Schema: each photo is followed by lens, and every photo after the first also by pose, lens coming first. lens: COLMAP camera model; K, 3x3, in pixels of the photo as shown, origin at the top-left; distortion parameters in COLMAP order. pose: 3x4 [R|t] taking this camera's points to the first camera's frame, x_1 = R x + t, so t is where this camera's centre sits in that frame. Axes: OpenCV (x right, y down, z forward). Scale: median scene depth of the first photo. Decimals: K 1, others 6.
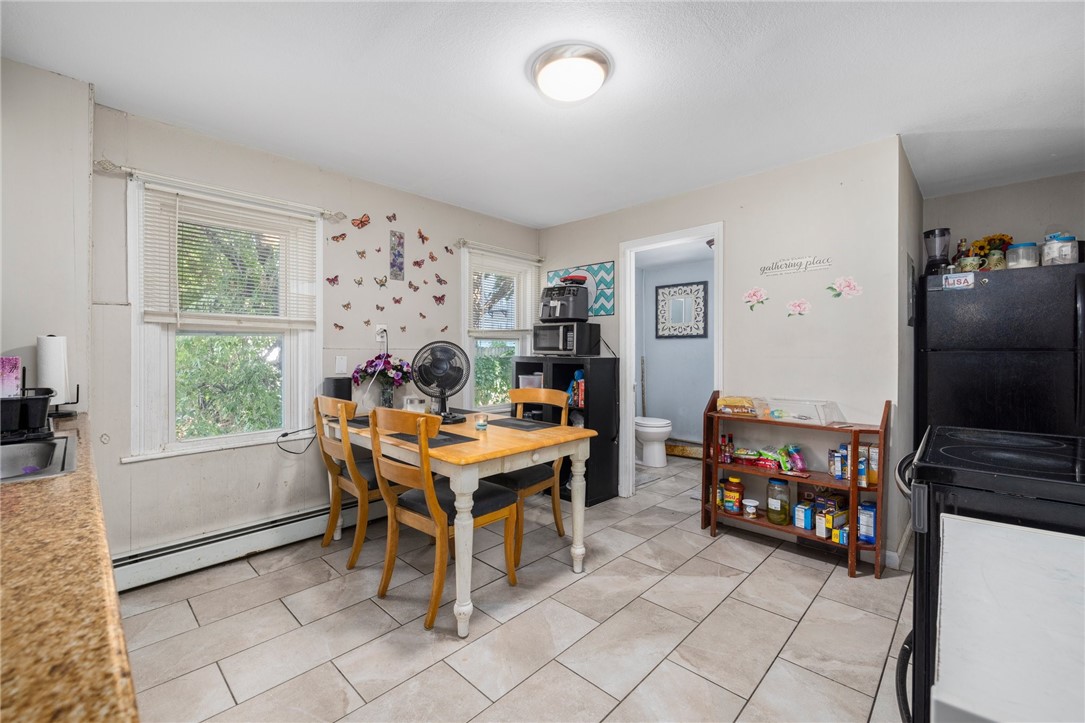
lens RADIAL K [[456.5, 0, 536.3], [0, 456.5, 352.7], [0, 0, 1]] dist [-0.001189, 0.000405]
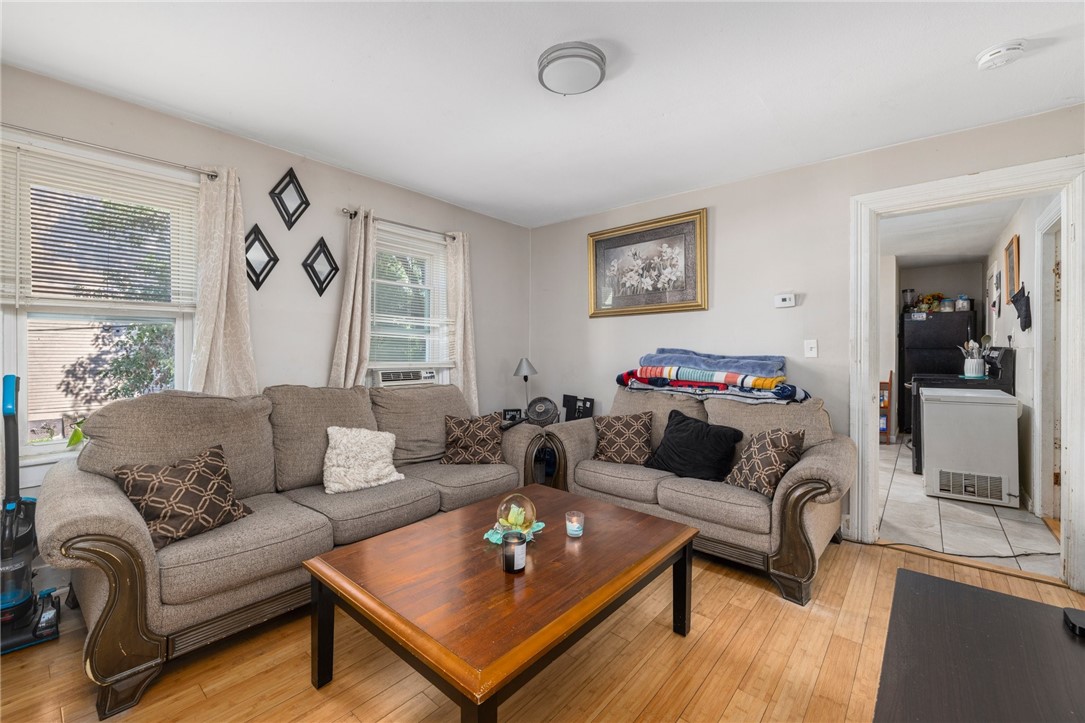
lens RADIAL K [[456.5, 0, 538.3], [0, 456.5, 355.5], [0, 0, 1]] dist [-0.001189, 0.000405]
pose [[0.998032, -0.003985, 0.062582, -2.986182], [0.003604, 0.999974, 0.006196, 0.013067], [-0.062605, -0.005959, 0.998021, -3.085454]]
